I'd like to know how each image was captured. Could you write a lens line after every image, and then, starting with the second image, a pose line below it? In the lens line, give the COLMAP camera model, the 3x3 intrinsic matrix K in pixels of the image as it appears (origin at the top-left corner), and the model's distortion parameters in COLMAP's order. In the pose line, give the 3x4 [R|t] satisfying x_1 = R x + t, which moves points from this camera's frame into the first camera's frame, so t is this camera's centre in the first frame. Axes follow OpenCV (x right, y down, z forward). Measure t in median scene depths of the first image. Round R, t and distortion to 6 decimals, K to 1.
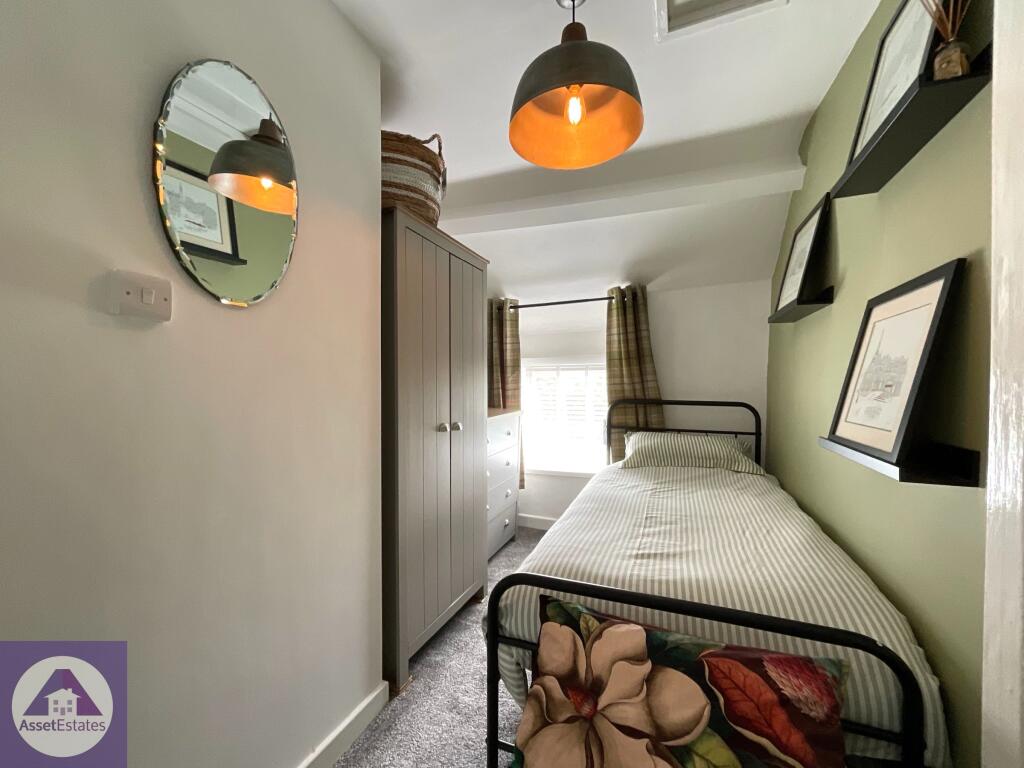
lens RADIAL K [[414.4, 0, 510.5], [0, 414.4, 382.1], [0, 0, 1]] dist [-0.004375, 0.001269]
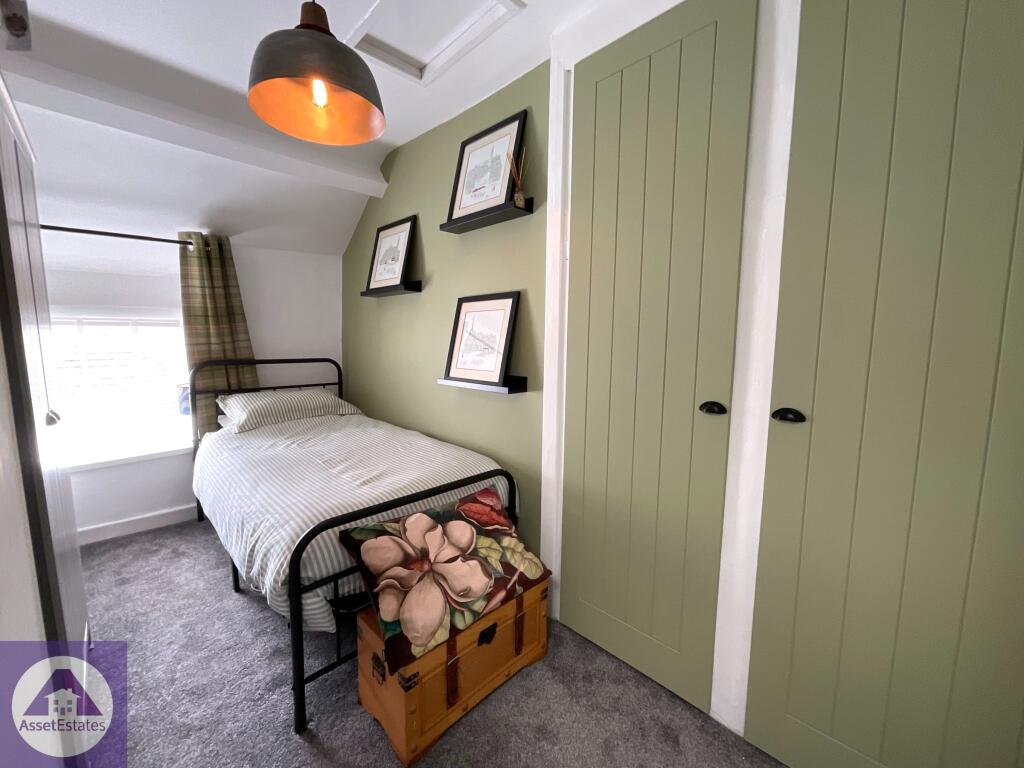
lens RADIAL K [[414.4, 0, 506.4], [0, 414.4, 383.7], [0, 0, 1]] dist [-0.004375, 0.001269]
pose [[0.400050, -0.101948, 0.910805, -0.312902], [-0.008203, 0.993356, 0.114792, -0.018835], [-0.916456, -0.053394, 0.396556, 0.047374]]
